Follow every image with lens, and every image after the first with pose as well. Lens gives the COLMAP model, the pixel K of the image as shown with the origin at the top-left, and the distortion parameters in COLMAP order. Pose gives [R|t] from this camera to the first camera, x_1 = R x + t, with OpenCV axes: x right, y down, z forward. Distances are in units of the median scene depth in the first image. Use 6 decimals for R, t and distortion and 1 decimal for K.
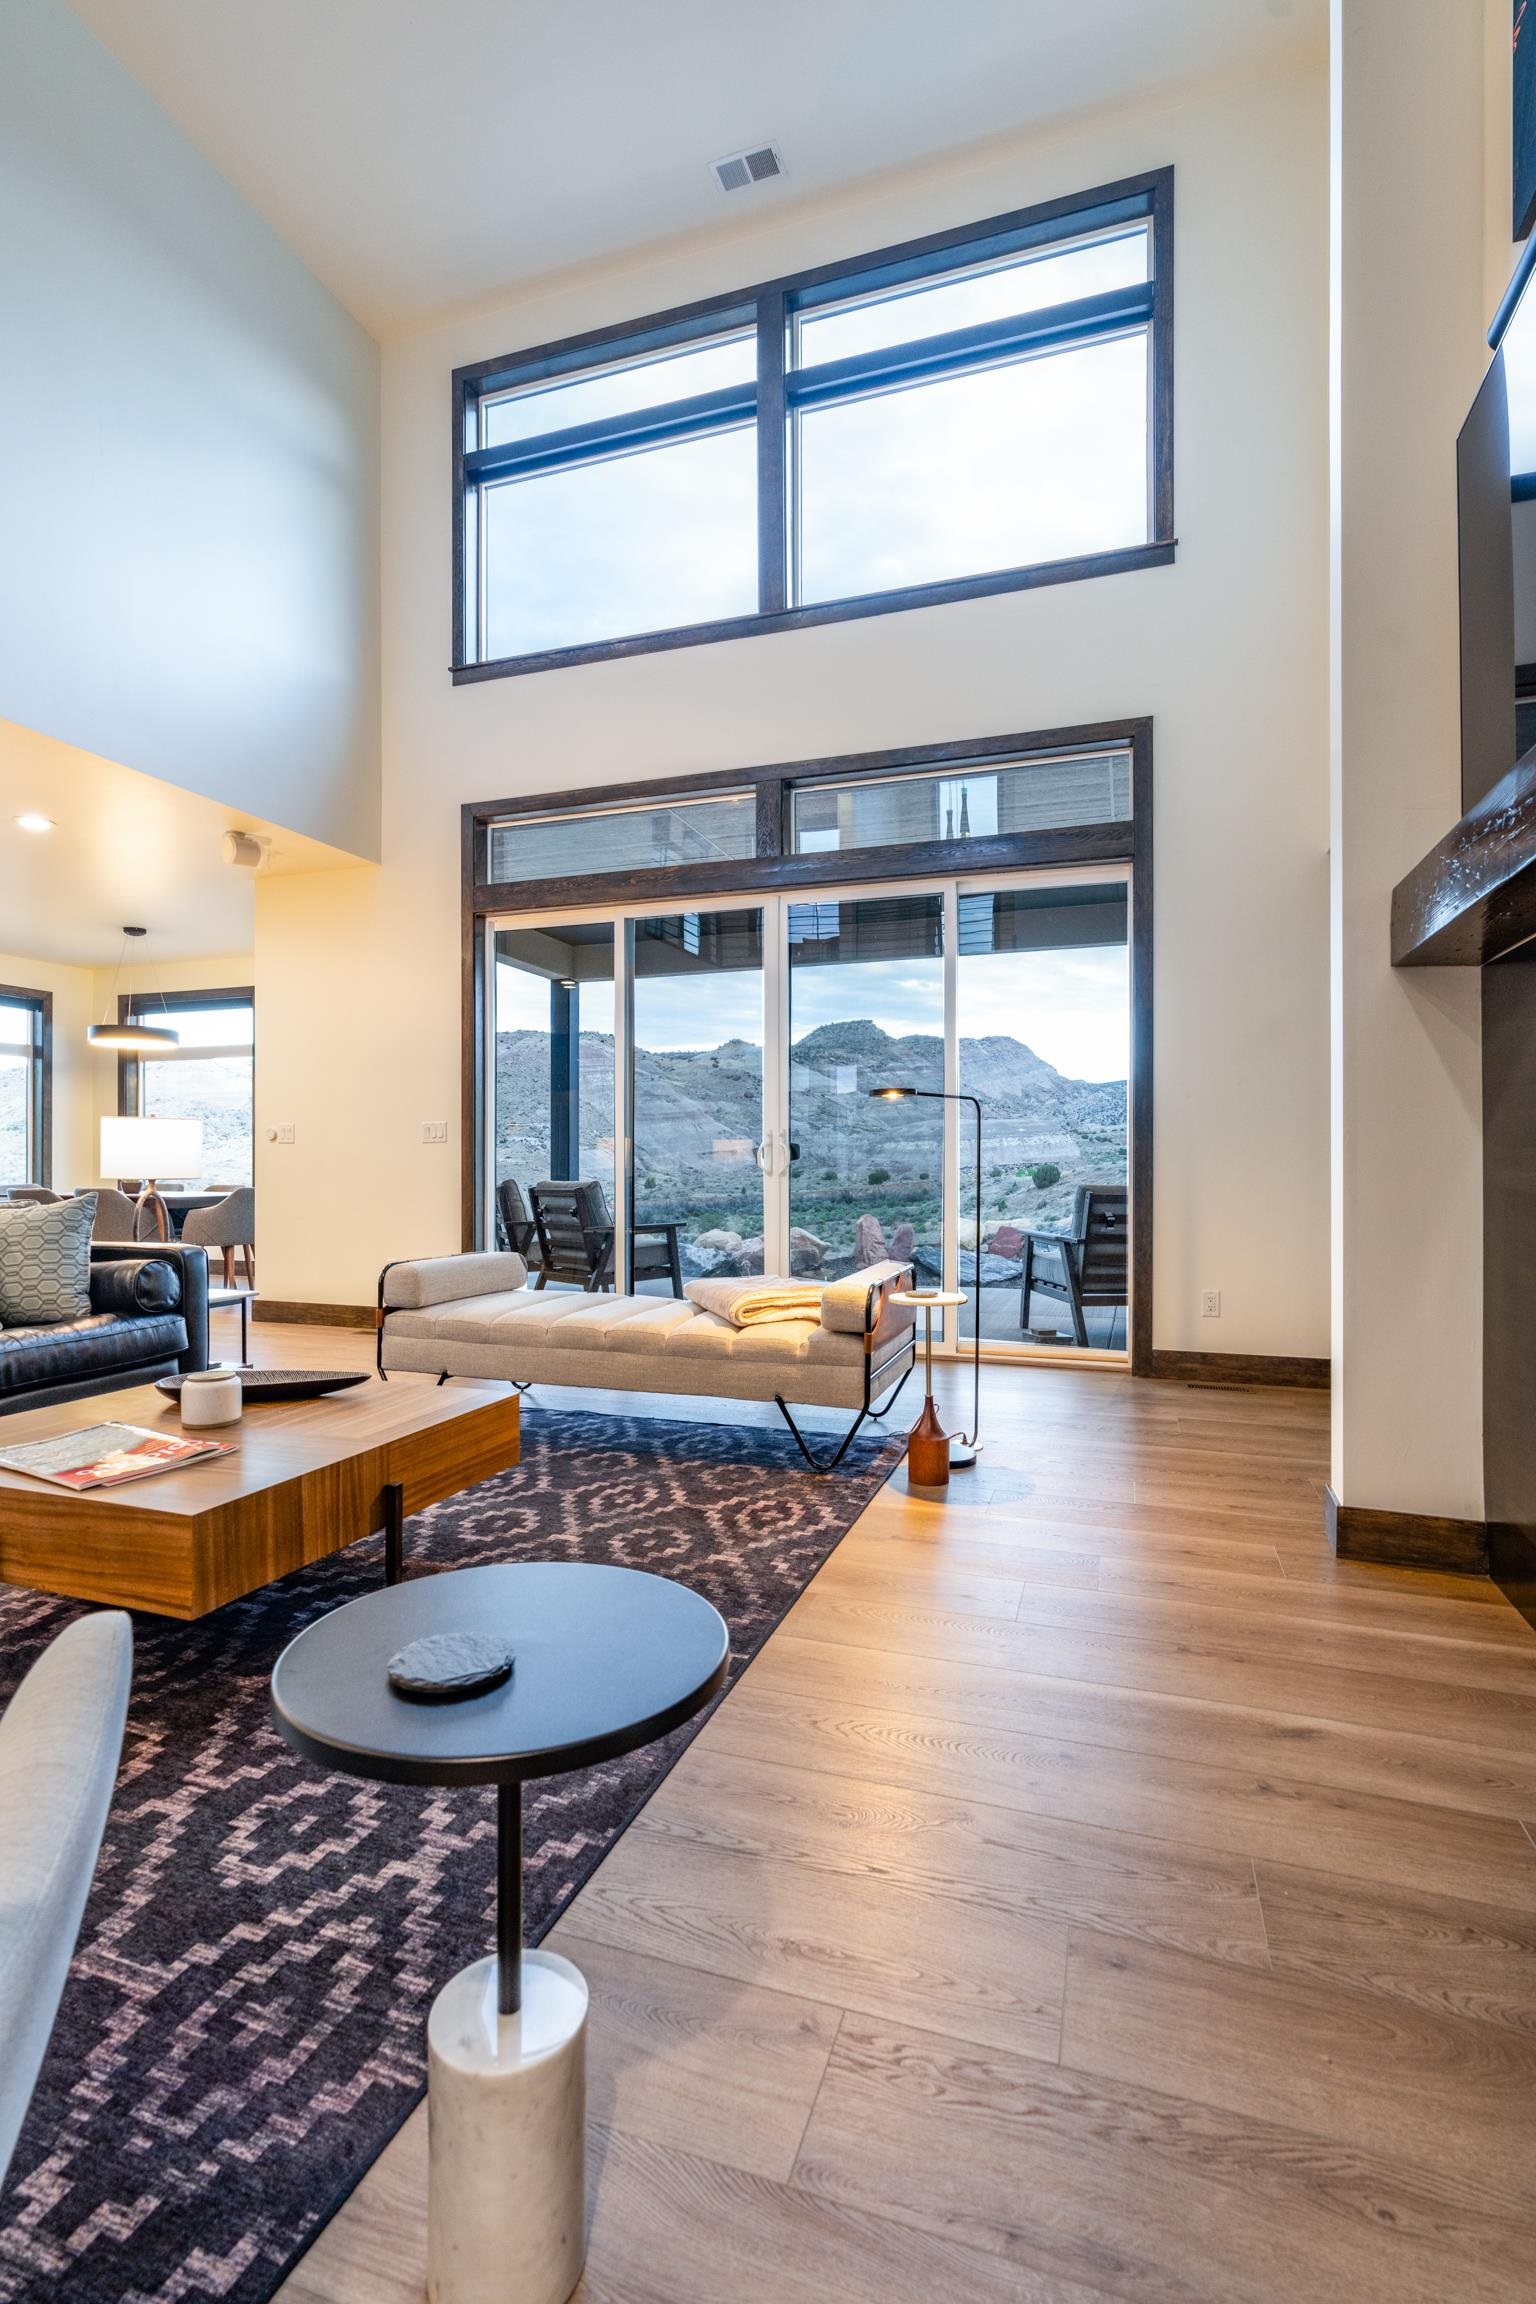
lens RADIAL K [[1056.2, 0, 768.0], [0, 1056.2, 1152.0], [0, 0, 1]] dist [-0.003258, -0.000151]
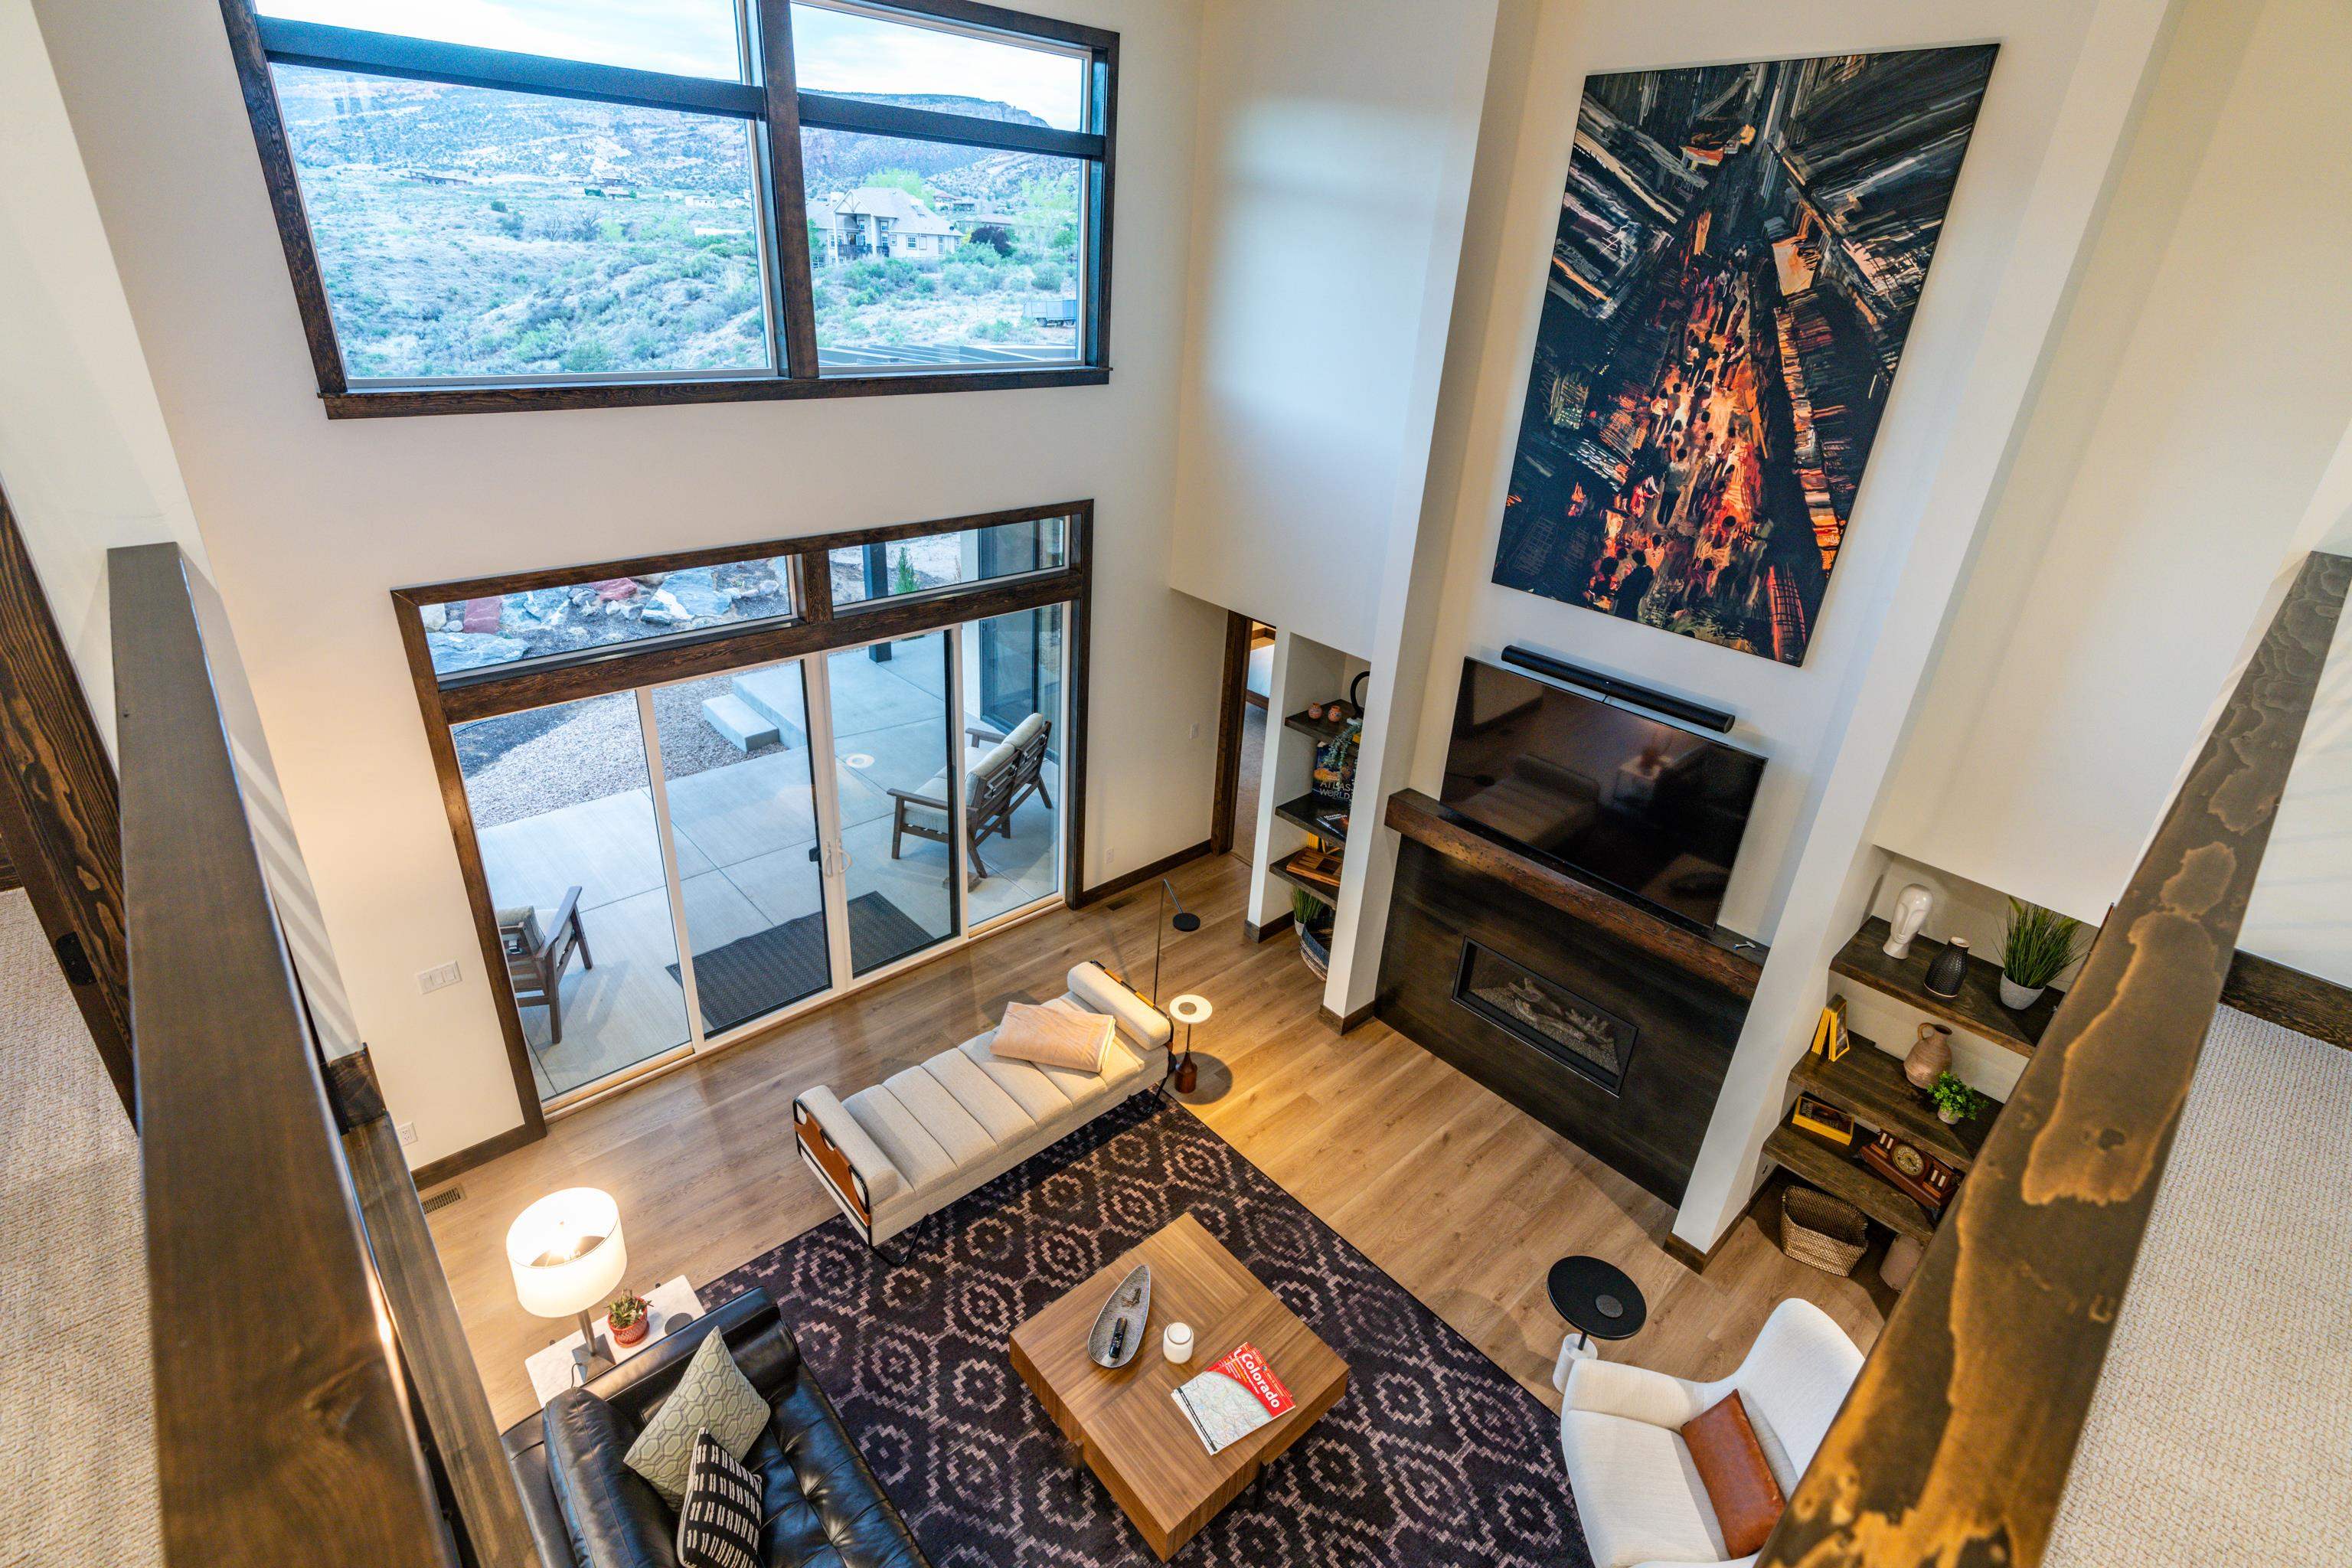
lens RADIAL K [[1078.2, 0, 1164.7], [0, 1078.2, 742.0], [0, 0, 1]] dist [-0.003258, -0.000151]
pose [[0.484723, -0.339473, 0.806103, -0.816509], [-0.058884, 0.906855, 0.417310, -0.708182], [-0.872684, -0.249746, 0.419584, 0.252321]]
